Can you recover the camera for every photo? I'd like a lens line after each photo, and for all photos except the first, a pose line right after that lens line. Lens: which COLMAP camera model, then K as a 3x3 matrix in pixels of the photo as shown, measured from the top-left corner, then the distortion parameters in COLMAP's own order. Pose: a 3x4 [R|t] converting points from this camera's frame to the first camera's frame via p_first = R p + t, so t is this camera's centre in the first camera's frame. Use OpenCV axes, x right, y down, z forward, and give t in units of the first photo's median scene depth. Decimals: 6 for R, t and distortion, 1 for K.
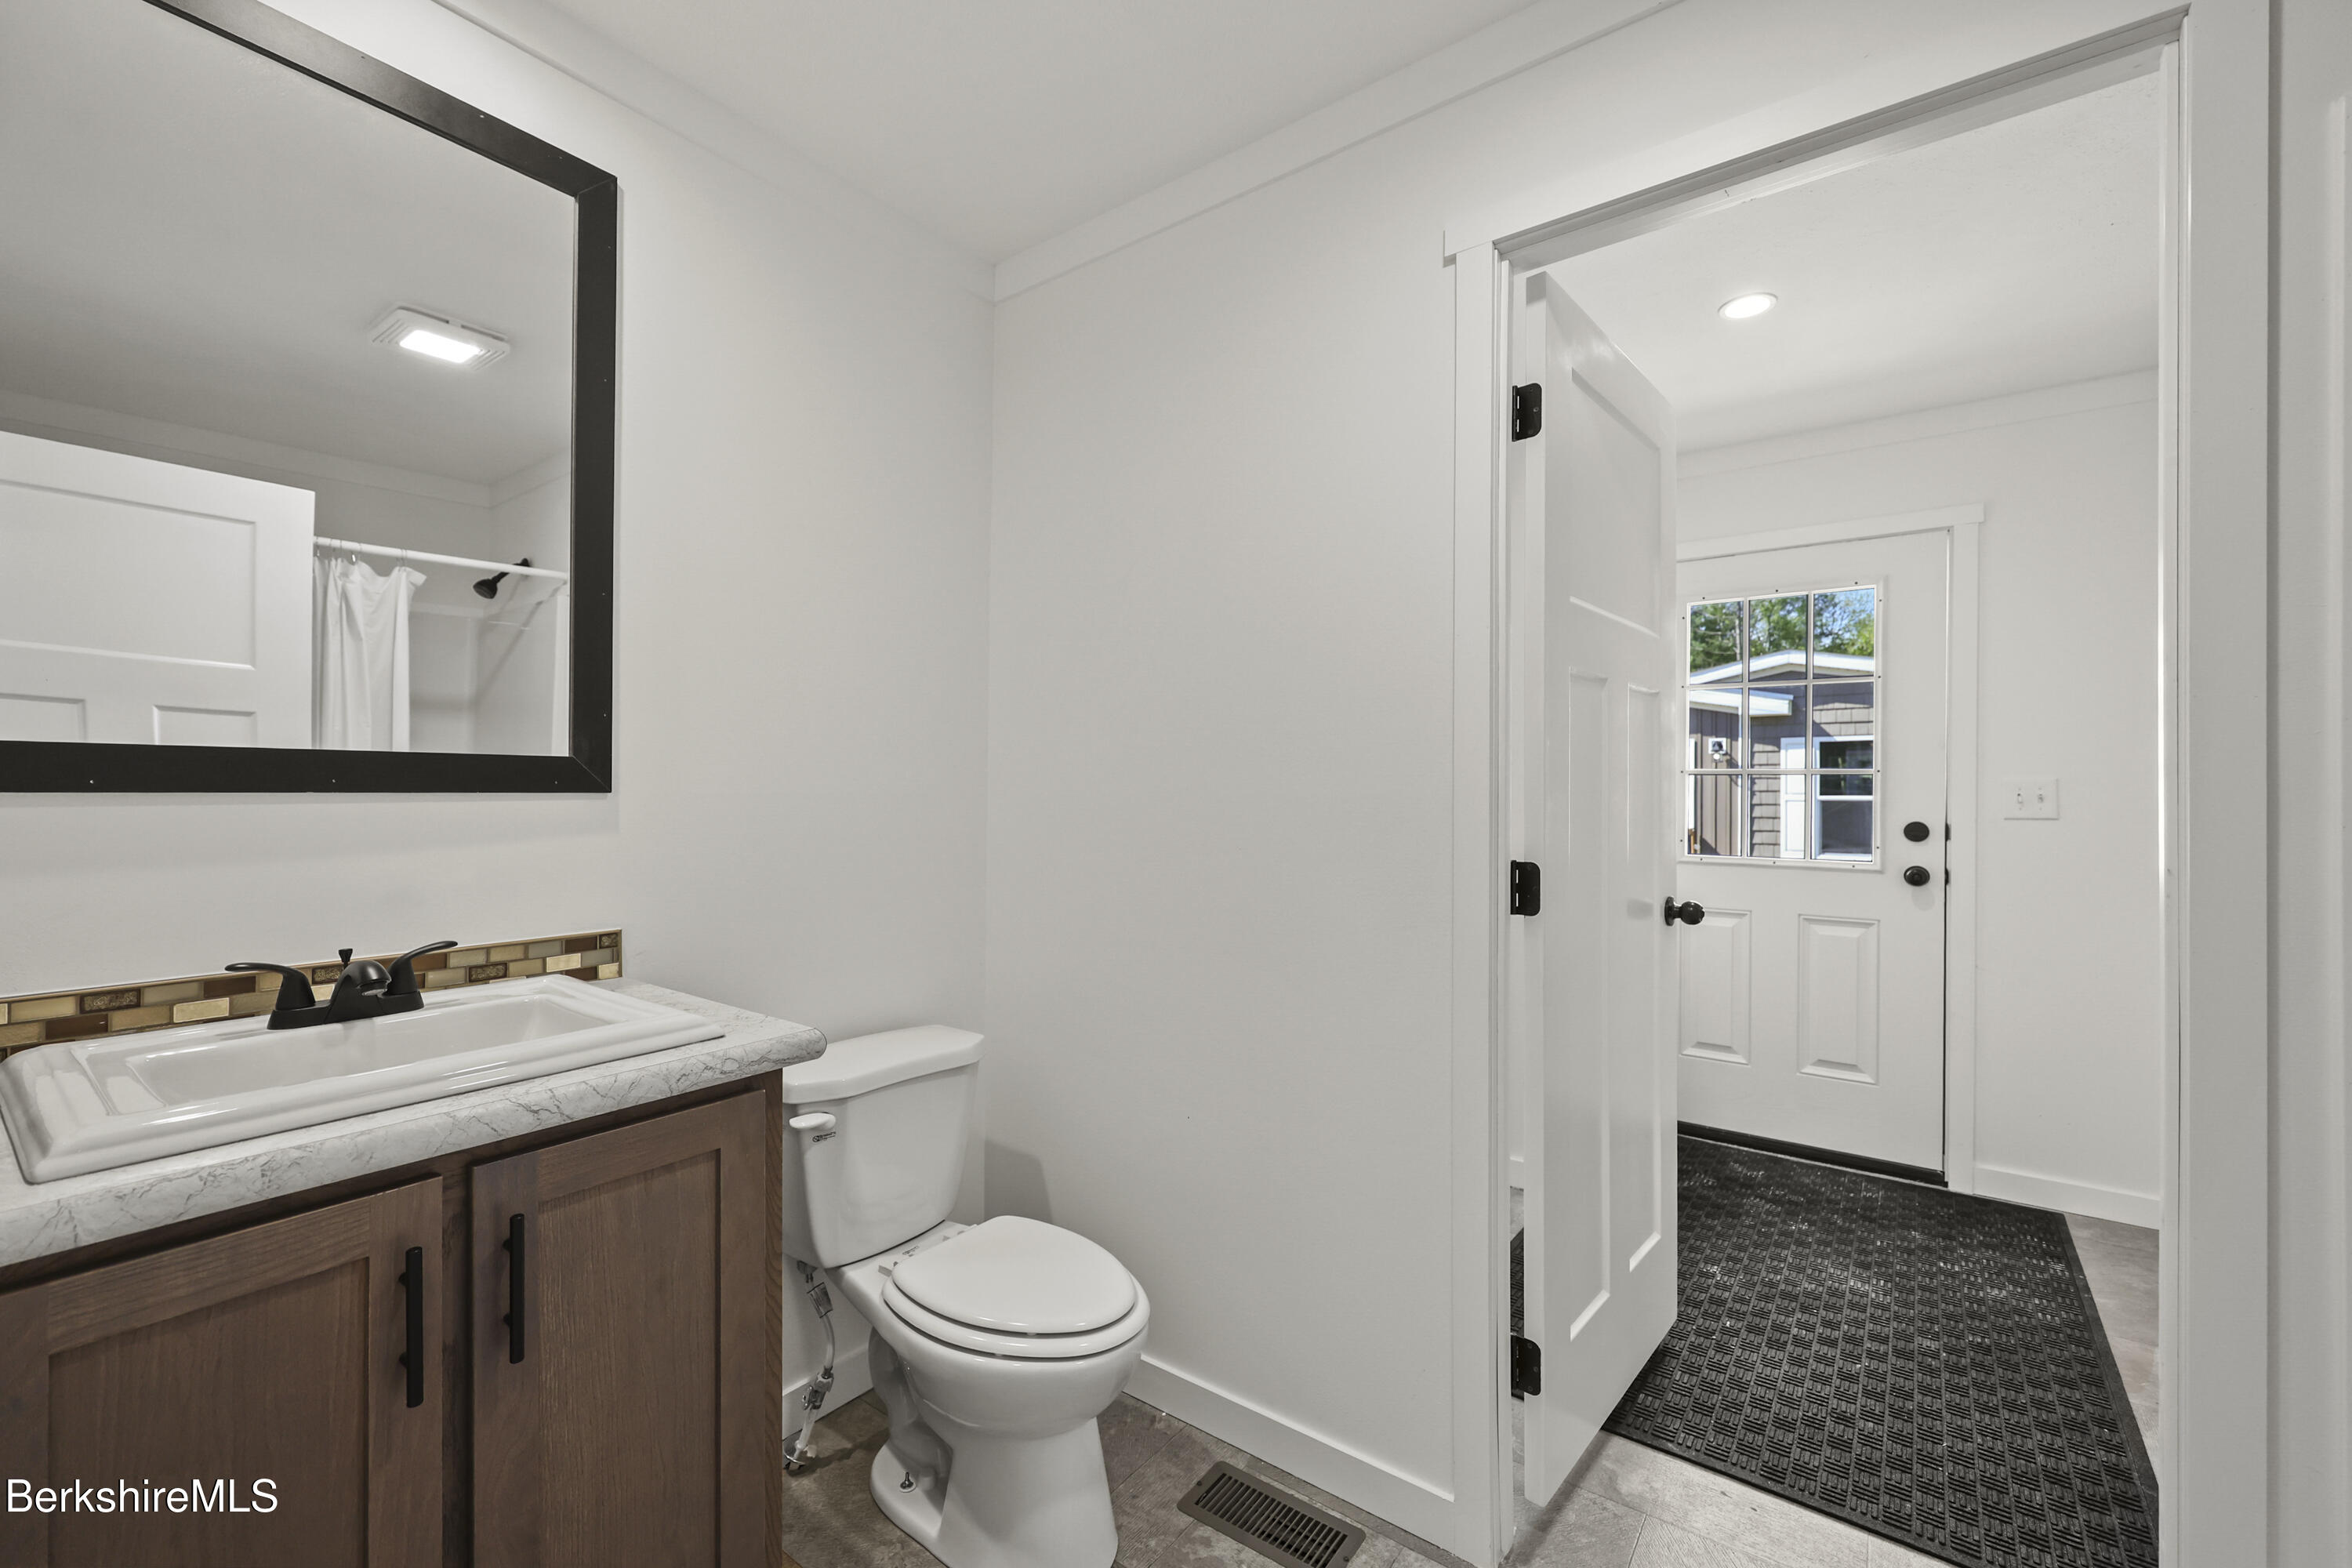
lens RADIAL K [[946.7, 0, 1189.7], [0, 946.7, 788.6], [0, 0, 1]] dist [0.003012, 0.000180]
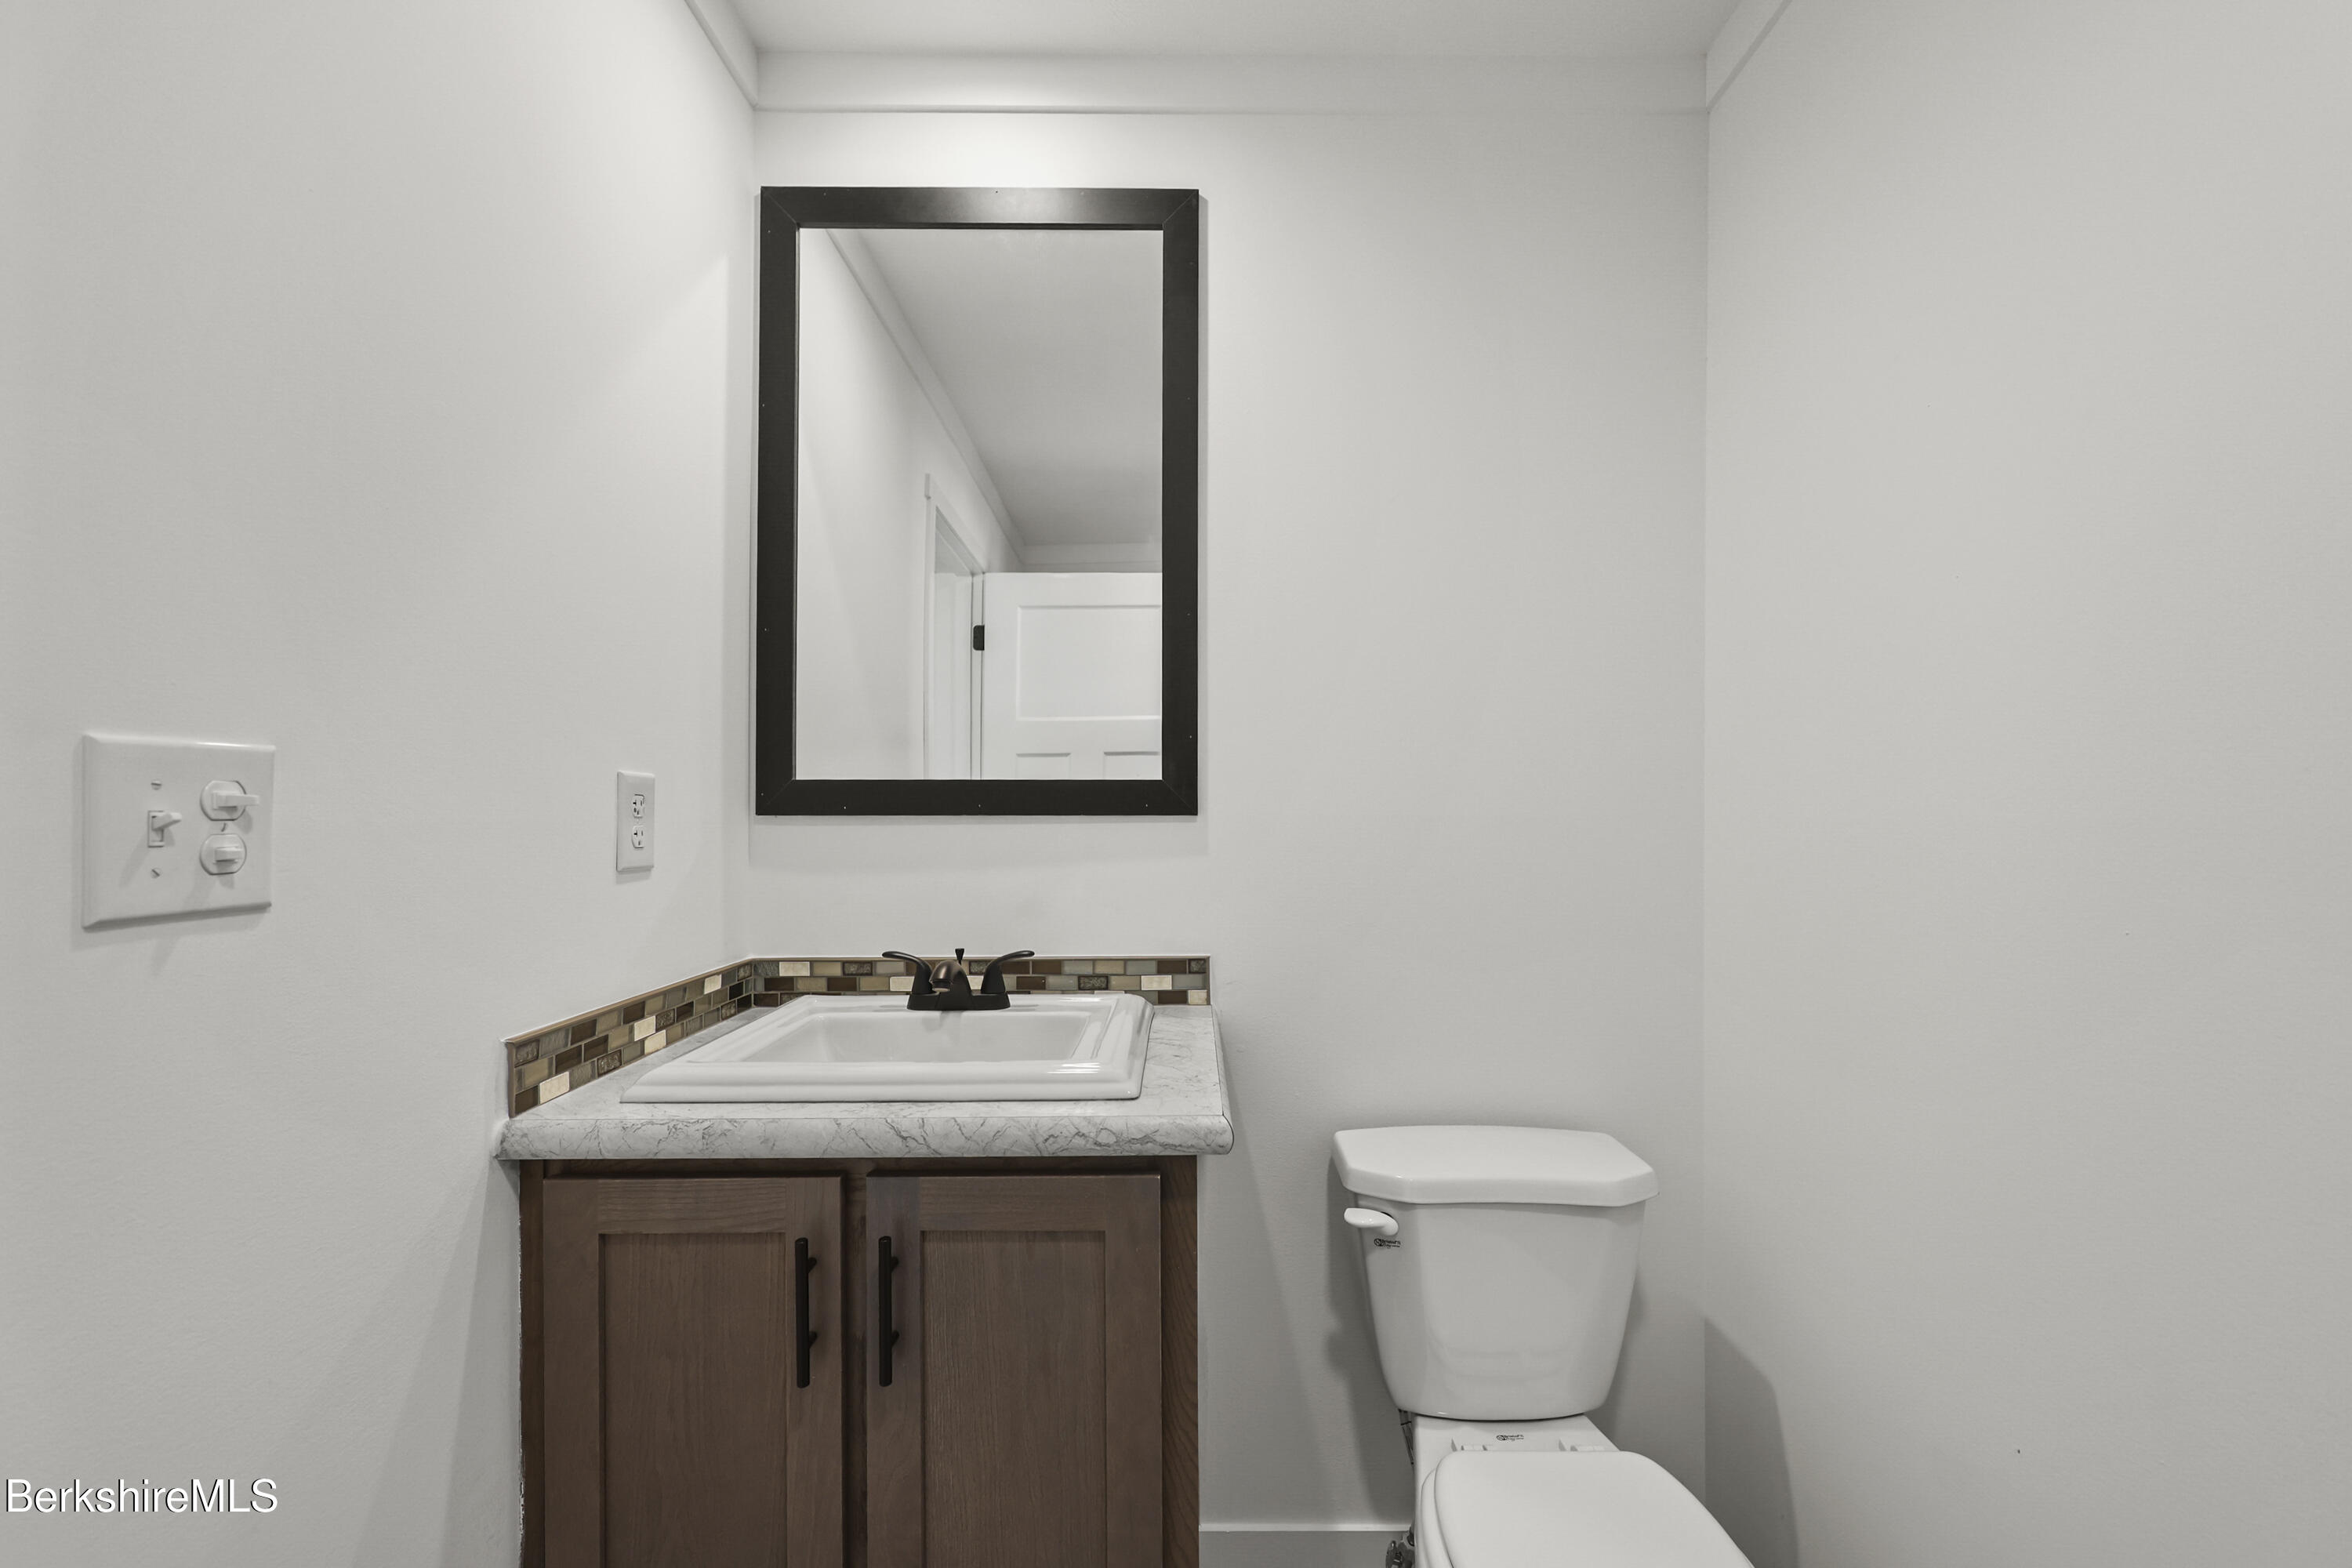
lens RADIAL K [[964.7, 0, 1194.5], [0, 964.7, 800.6], [0, 0, 1]] dist [0.001102, 0.000212]
pose [[0.594757, -0.012655, -0.803806, 0.238117], [0.003940, 0.999910, -0.012828, 0.002179], [0.803896, 0.004463, 0.594753, 0.504015]]
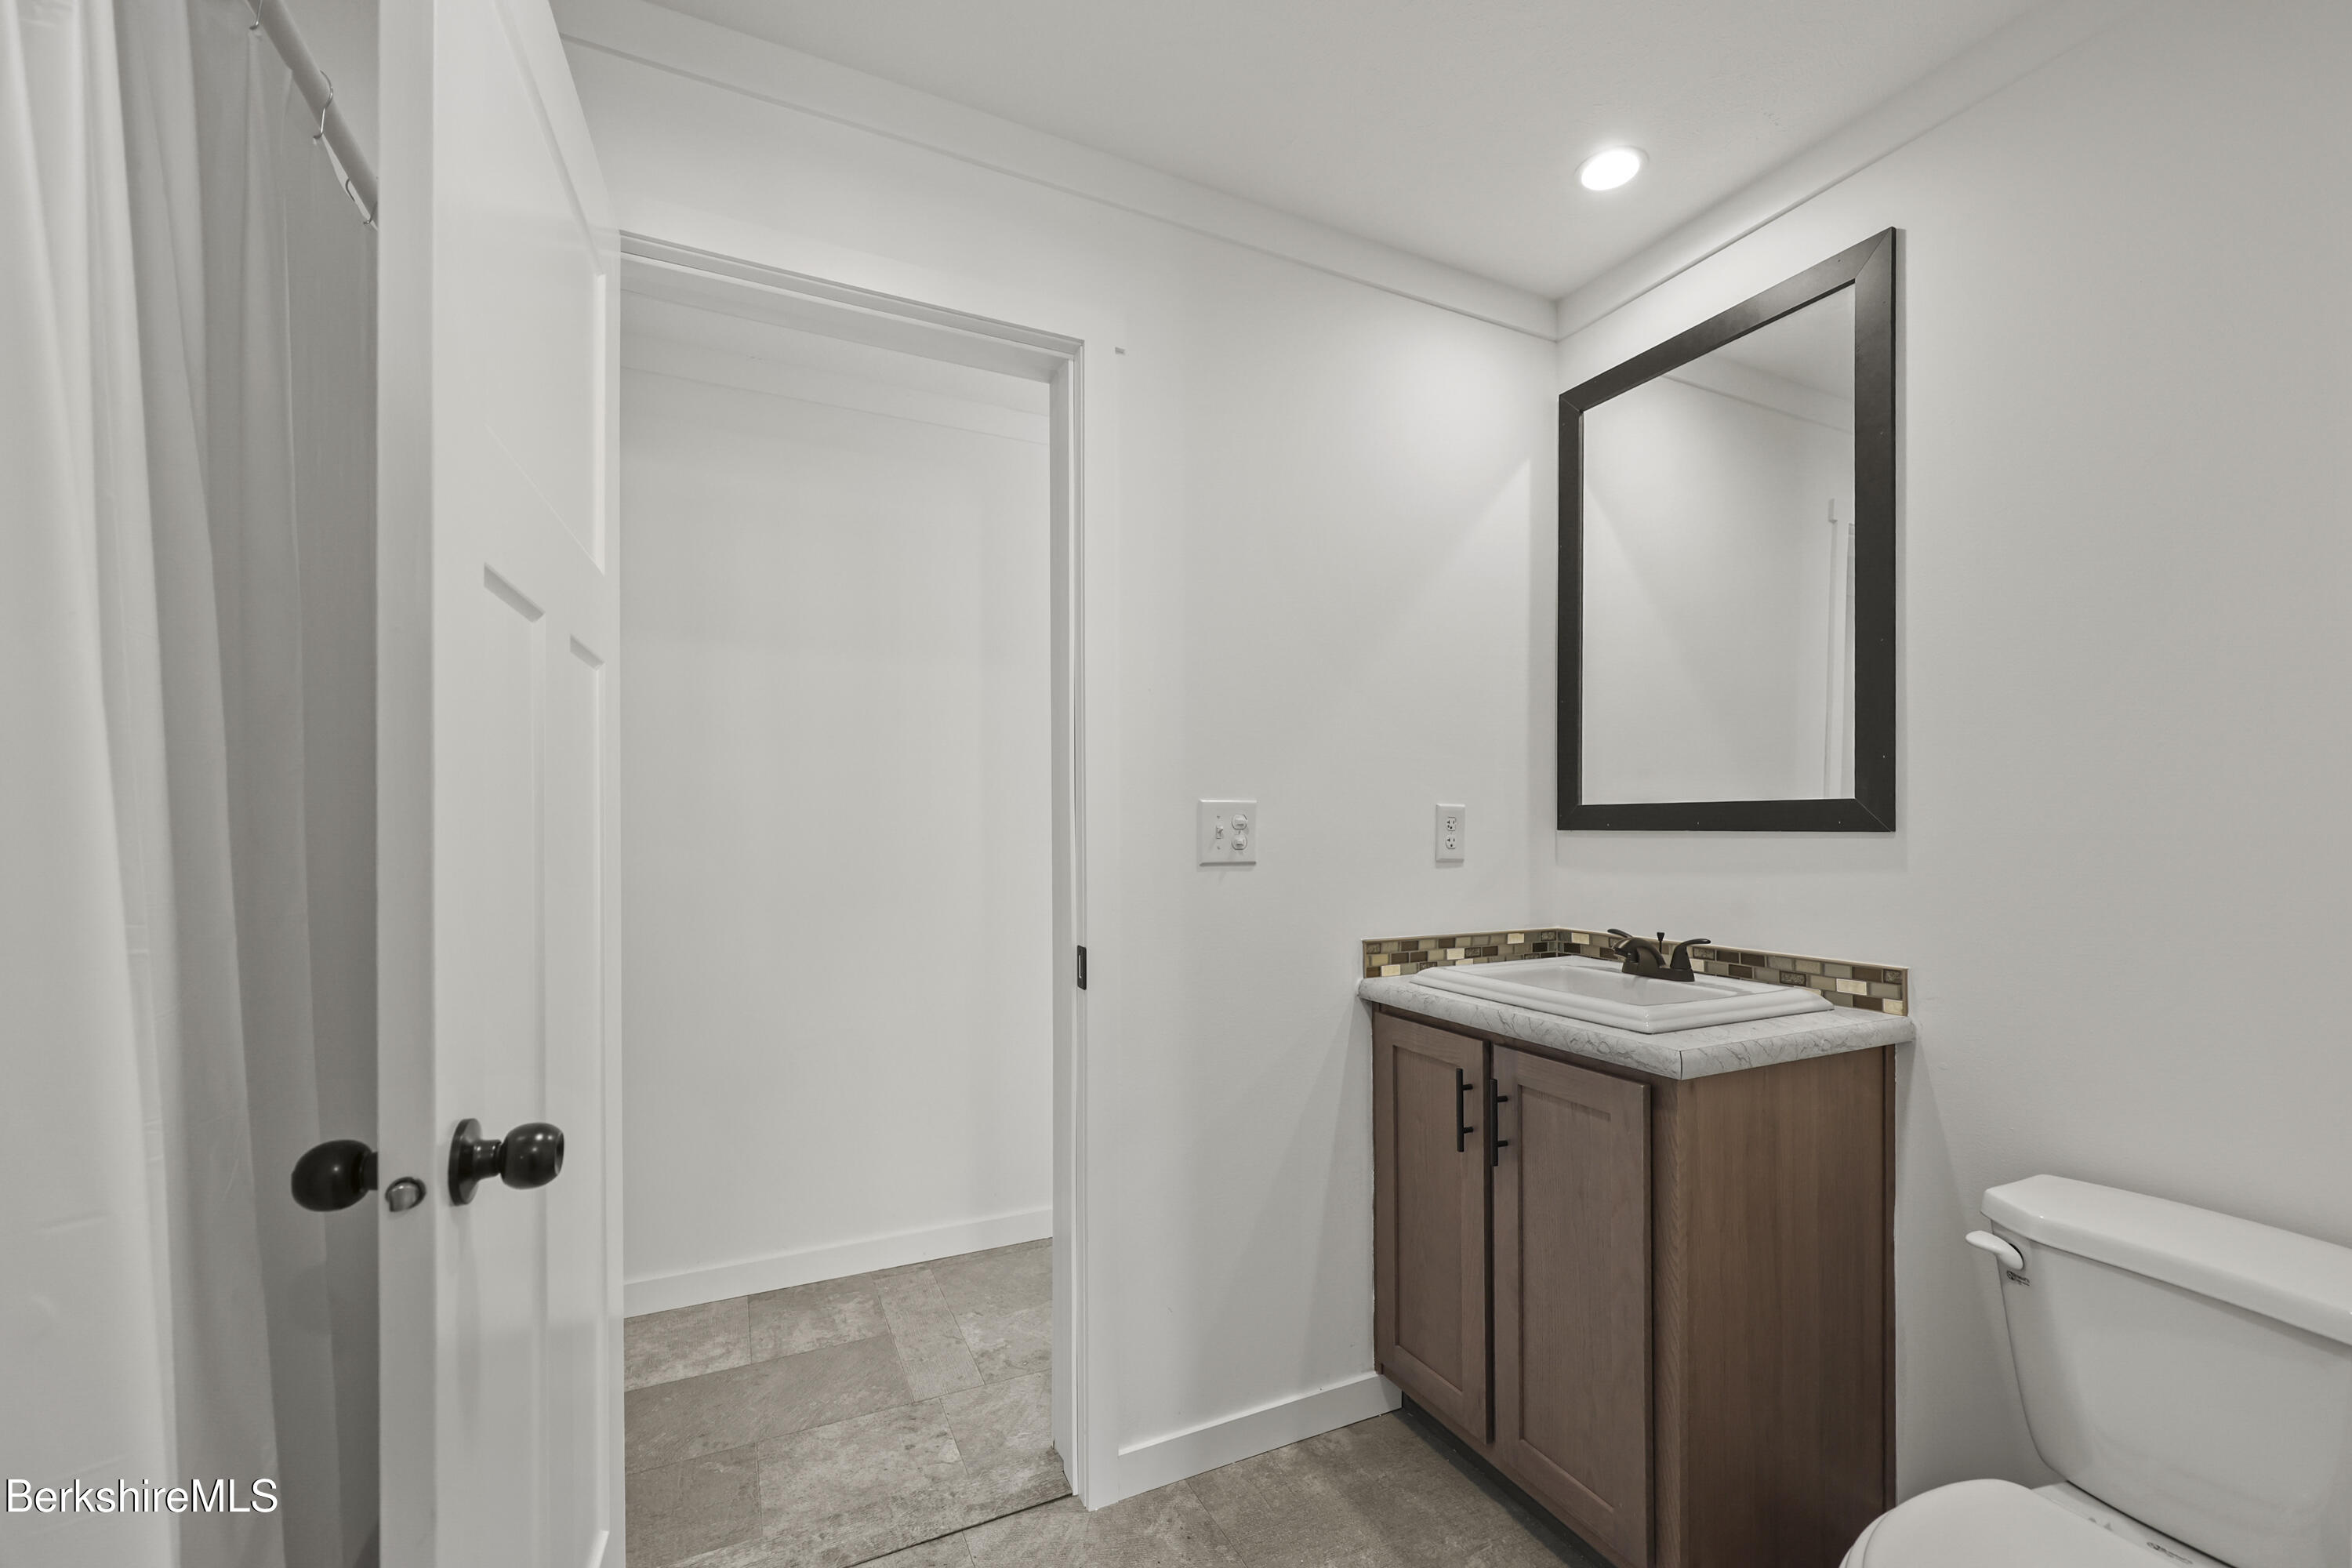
lens RADIAL K [[973.3, 0, 1188.1], [0, 973.3, 826.0], [0, 0, 1]] dist [-0.001803, -0.000123]
pose [[-0.464899, -0.005950, -0.885344, 0.835314], [-0.002458, 0.999982, -0.005430, 0.006813], [0.885360, -0.000348, -0.464906, 1.019768]]
